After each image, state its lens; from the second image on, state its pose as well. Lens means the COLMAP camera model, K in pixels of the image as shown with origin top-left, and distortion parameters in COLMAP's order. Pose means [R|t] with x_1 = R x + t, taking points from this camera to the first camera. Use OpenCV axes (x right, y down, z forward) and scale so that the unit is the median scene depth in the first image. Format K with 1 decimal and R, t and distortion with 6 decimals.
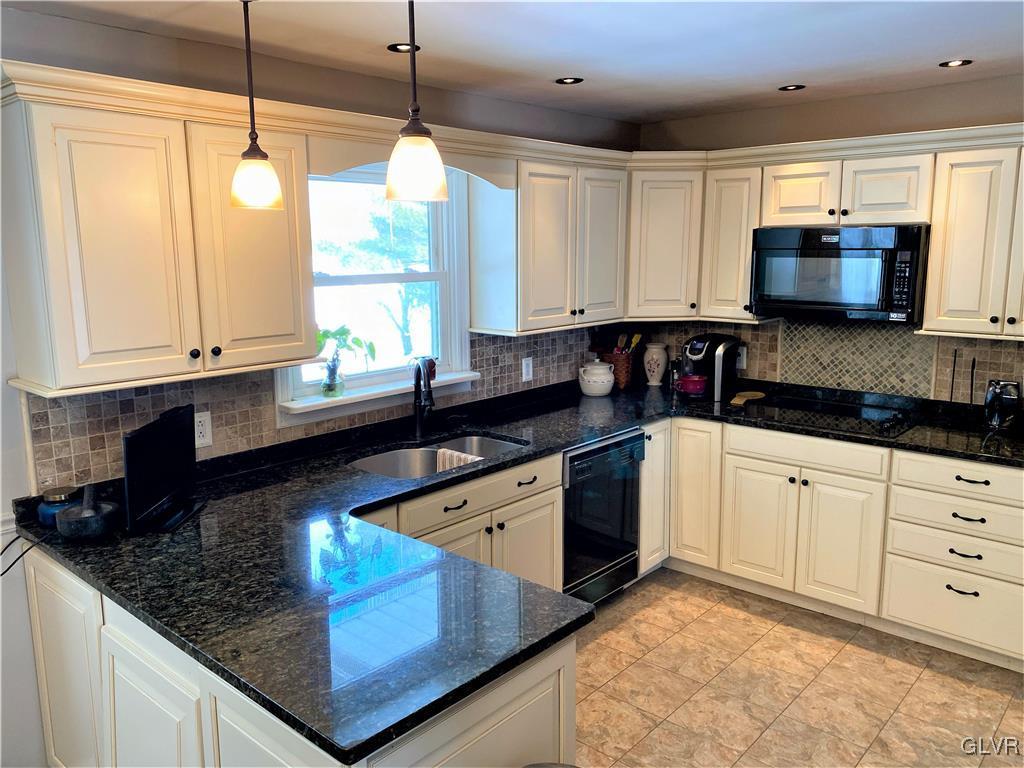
lens RADIAL K [[788.2, 0, 512.5], [0, 788.2, 379.8], [0, 0, 1]] dist [0.012136, 0.002708]
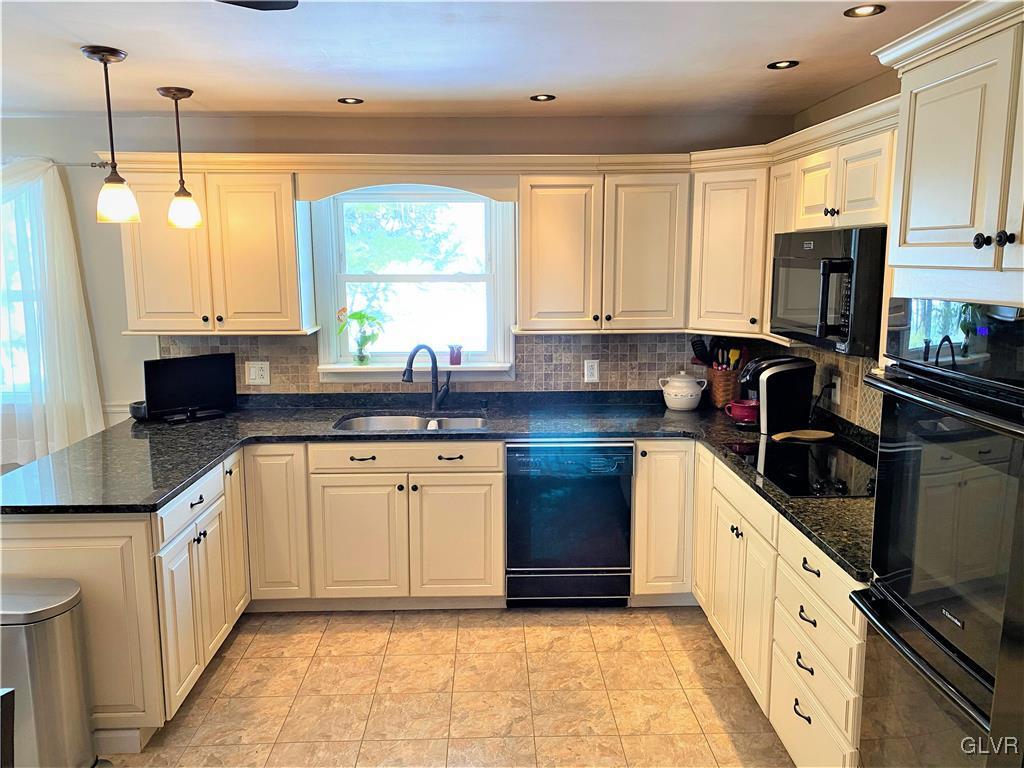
lens RADIAL K [[788.2, 0, 507.4], [0, 788.2, 378.6], [0, 0, 1]] dist [0.012136, 0.002708]
pose [[0.689155, 0.120640, -0.714501, 0.748319], [-0.125461, 0.991017, 0.046318, -0.041046], [0.713670, 0.057722, 0.698099, 0.215987]]
